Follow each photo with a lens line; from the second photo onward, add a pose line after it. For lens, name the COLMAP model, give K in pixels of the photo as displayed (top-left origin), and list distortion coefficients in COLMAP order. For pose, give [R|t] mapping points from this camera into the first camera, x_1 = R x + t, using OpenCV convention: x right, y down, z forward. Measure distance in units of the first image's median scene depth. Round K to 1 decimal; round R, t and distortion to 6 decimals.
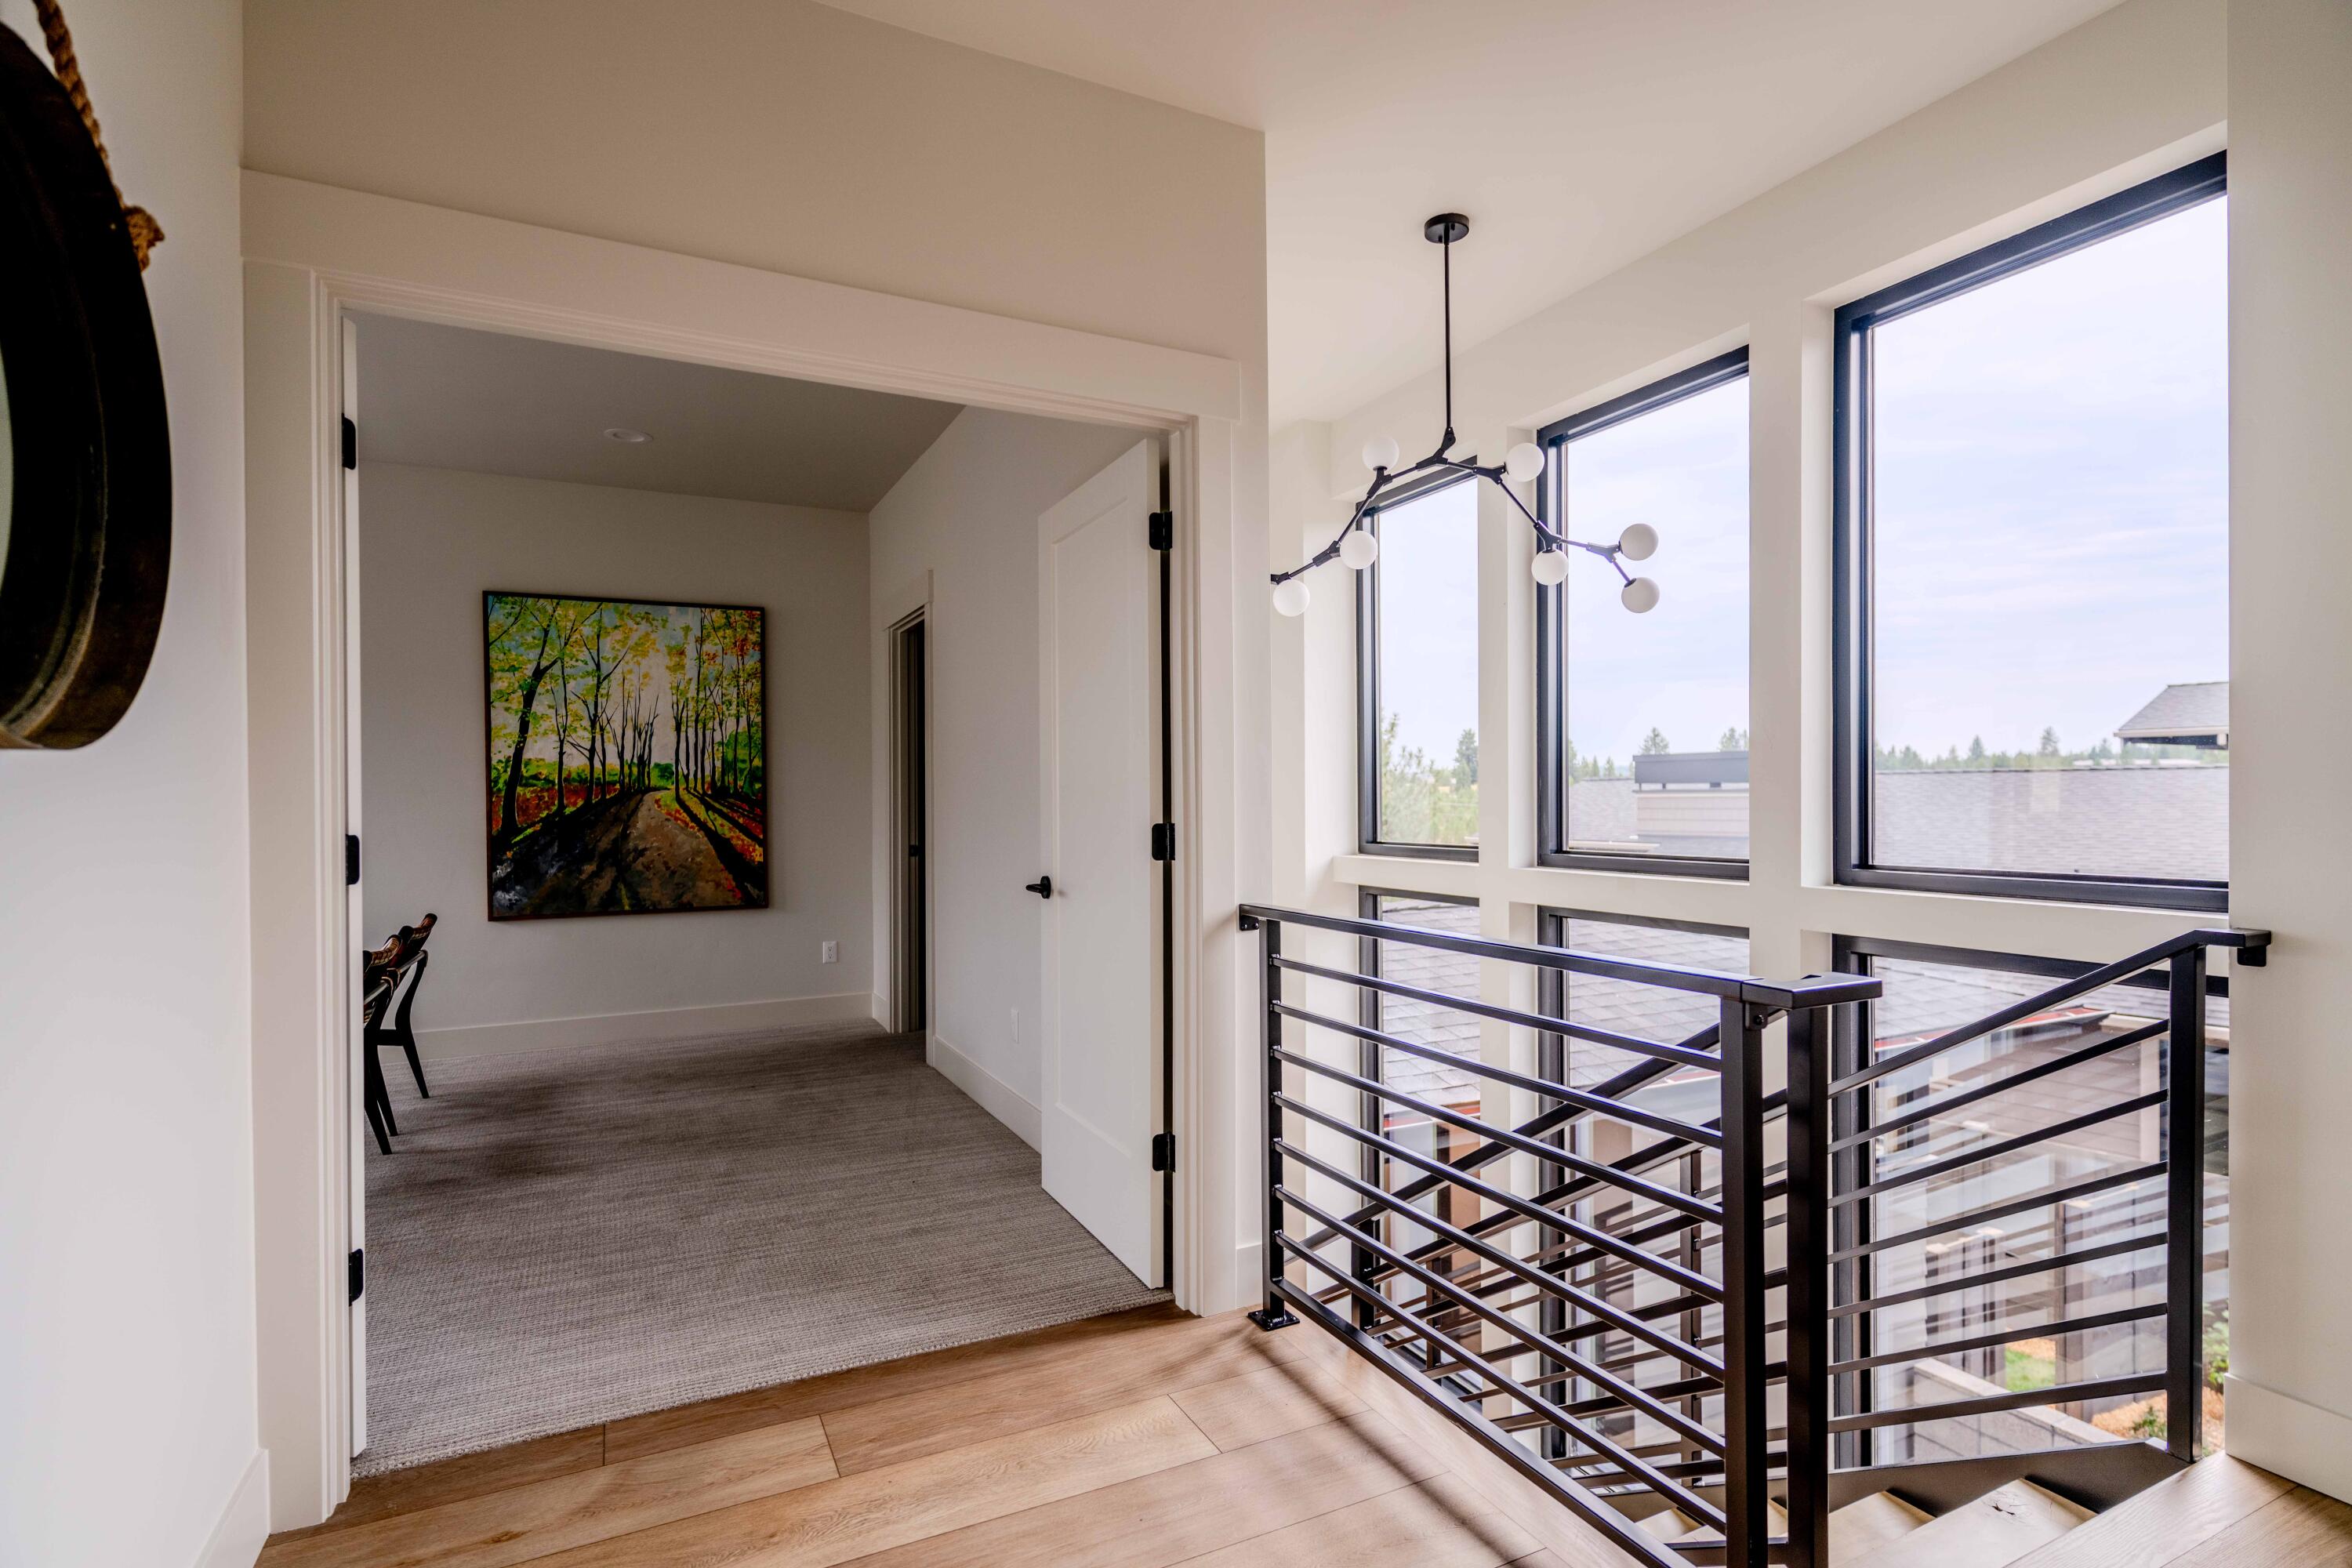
lens RADIAL K [[1128.0, 0, 1162.5], [0, 1128.0, 790.1], [0, 0, 1]] dist [-0.014084, 0.000576]
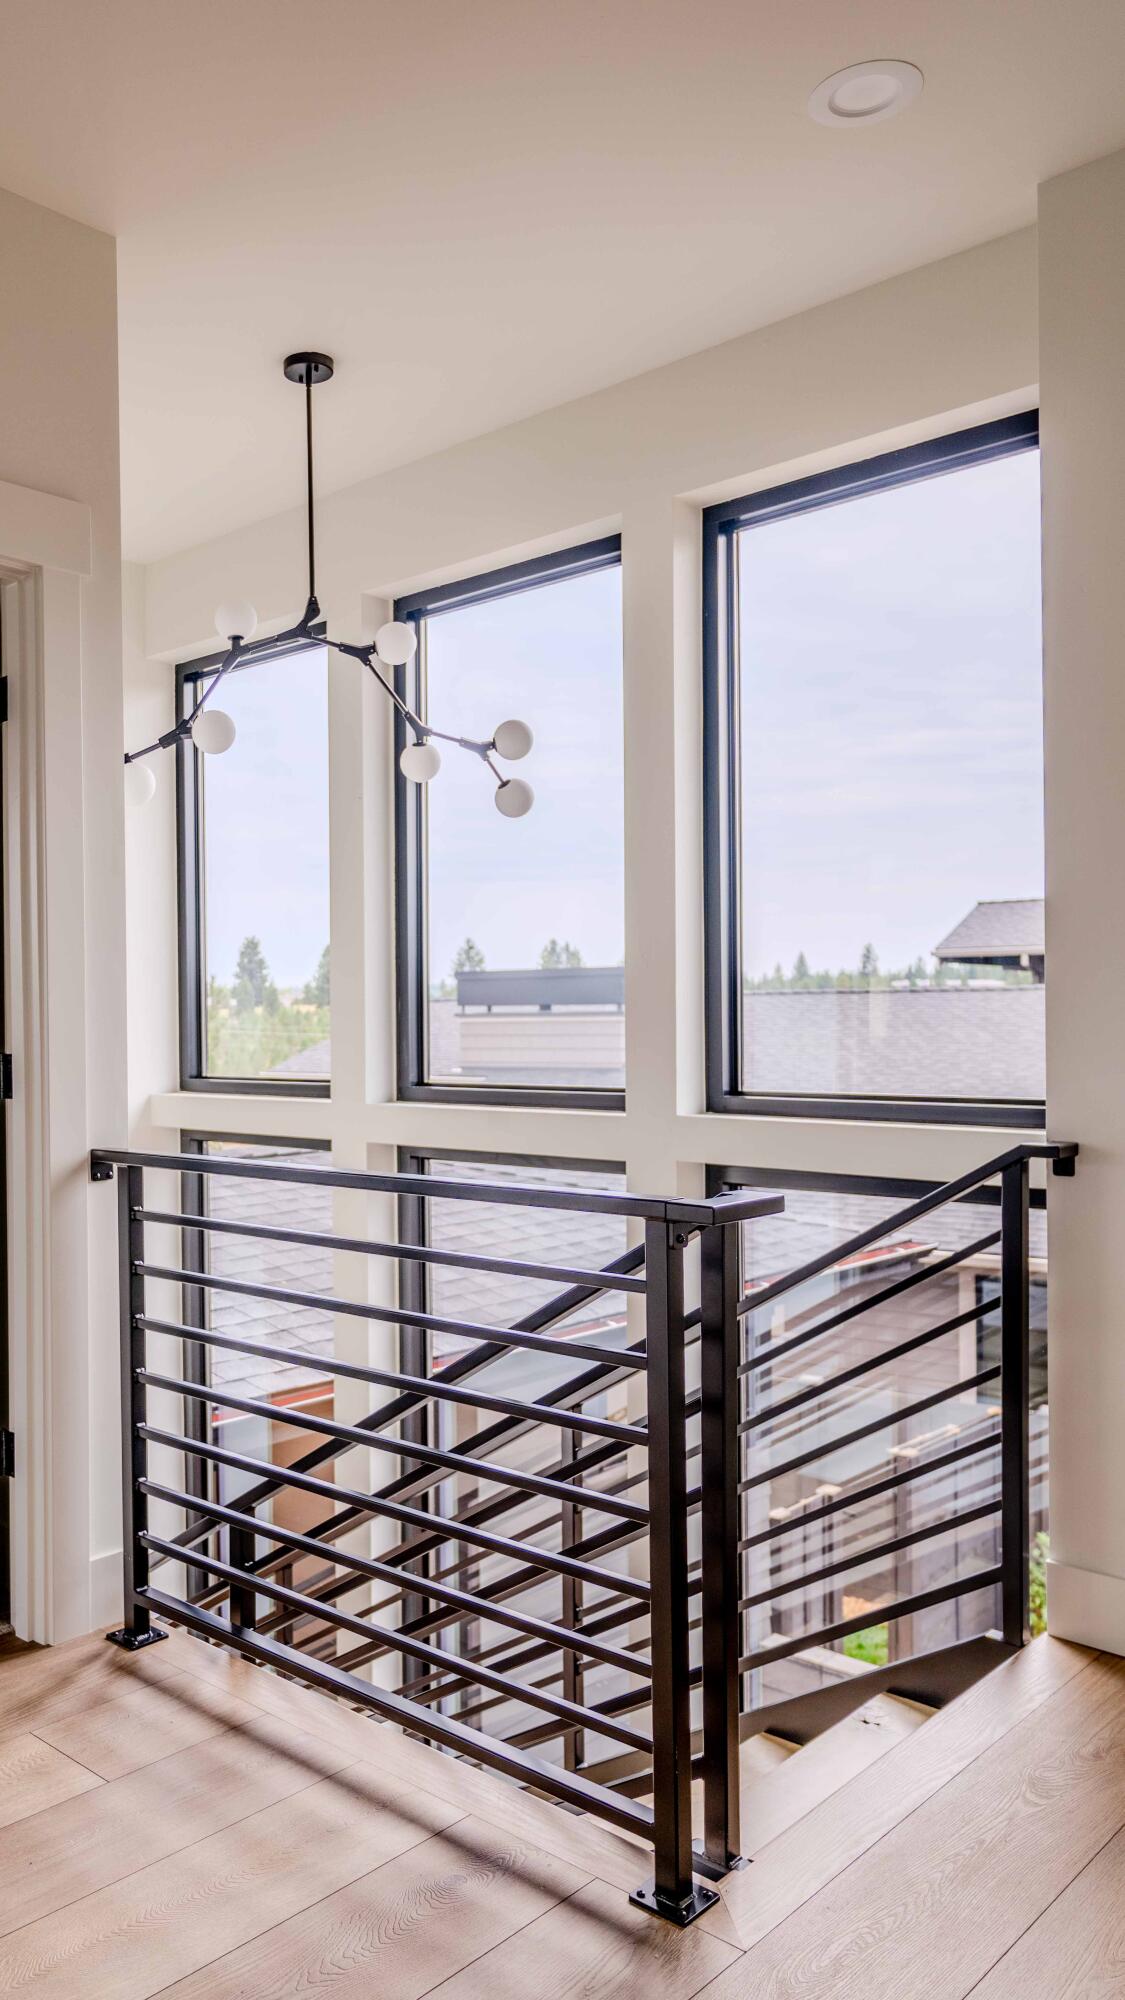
lens RADIAL K [[1063.5, 0, 568.8], [0, 1063.5, 1000.8], [0, 0, 1]] dist [-0.022408, 0.001386]
pose [[0.949328, 0.002174, 0.314280, 0.201171], [0.001391, 0.999937, -0.011120, -0.000532], [-0.314285, 0.010993, 0.949265, 0.177751]]
